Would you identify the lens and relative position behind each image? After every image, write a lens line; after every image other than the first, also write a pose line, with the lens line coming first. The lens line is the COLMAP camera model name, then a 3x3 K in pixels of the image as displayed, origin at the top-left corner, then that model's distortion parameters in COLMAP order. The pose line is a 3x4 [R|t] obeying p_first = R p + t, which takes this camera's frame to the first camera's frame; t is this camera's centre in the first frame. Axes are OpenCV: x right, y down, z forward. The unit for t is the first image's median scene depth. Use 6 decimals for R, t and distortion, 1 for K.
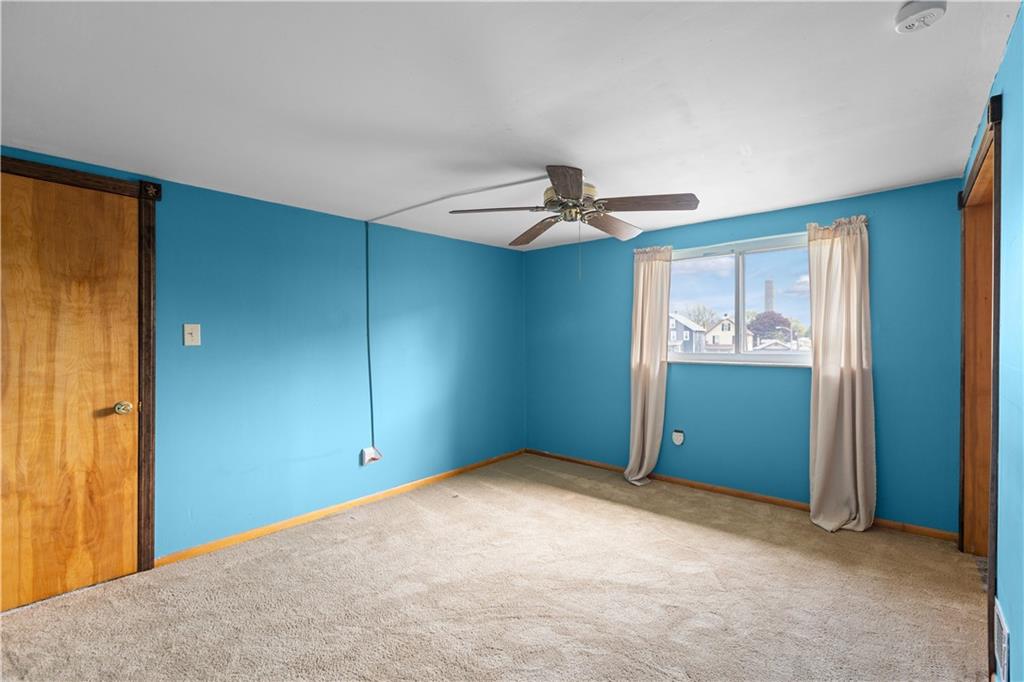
lens RADIAL K [[456.0, 0, 515.8], [0, 456.0, 341.4], [0, 0, 1]] dist [0.002194, -0.001250]
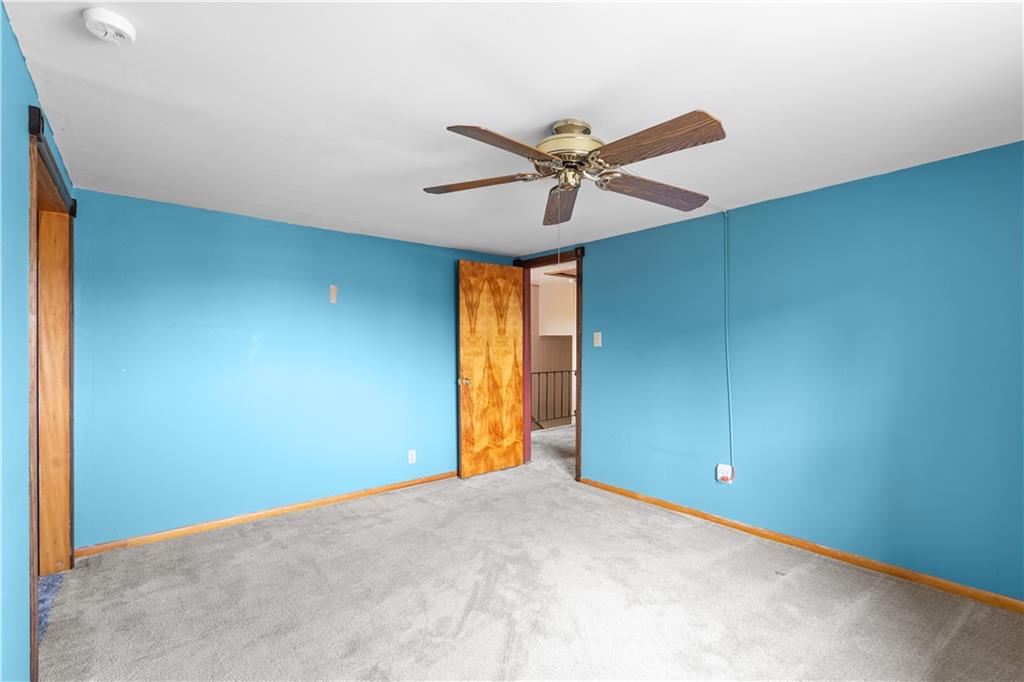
lens RADIAL K [[456.0, 0, 514.7], [0, 456.0, 341.3], [0, 0, 1]] dist [0.002194, -0.001250]
pose [[-0.151721, -0.001164, -0.988423, 0.769160], [-0.002427, 0.999997, -0.000805, -0.007029], [0.988420, 0.002277, -0.151723, 0.905501]]
